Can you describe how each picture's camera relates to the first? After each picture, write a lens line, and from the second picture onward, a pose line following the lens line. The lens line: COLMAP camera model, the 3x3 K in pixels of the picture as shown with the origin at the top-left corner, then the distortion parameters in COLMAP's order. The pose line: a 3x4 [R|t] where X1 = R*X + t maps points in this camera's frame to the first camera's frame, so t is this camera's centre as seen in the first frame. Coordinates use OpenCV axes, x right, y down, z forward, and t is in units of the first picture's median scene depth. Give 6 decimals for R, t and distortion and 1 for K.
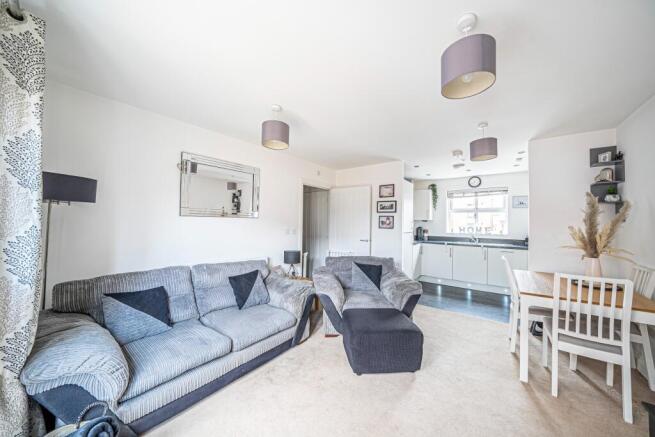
lens RADIAL K [[232.9, 0, 319.9], [0, 232.9, 217.7], [0, 0, 1]] dist [-0.024019, 0.002013]
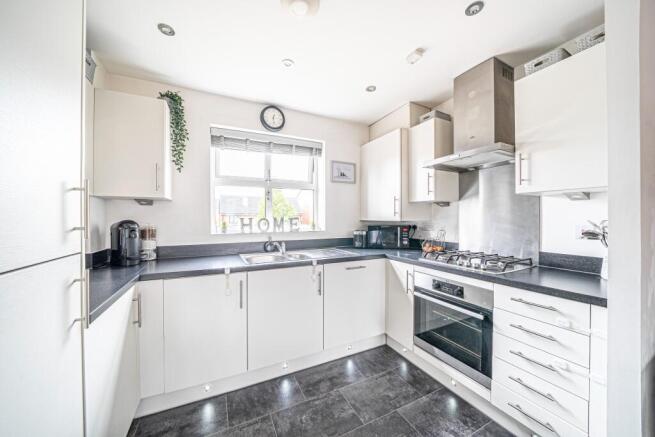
lens RADIAL K [[232.9, 0, 327.3], [0, 232.9, 218.8], [0, 0, 1]] dist [-0.024019, 0.002013]
pose [[0.417585, -0.017337, 0.908472, 0.306995], [-0.006749, 0.999731, 0.022181, 0.032985], [-0.908613, -0.015394, 0.417356, 0.729425]]
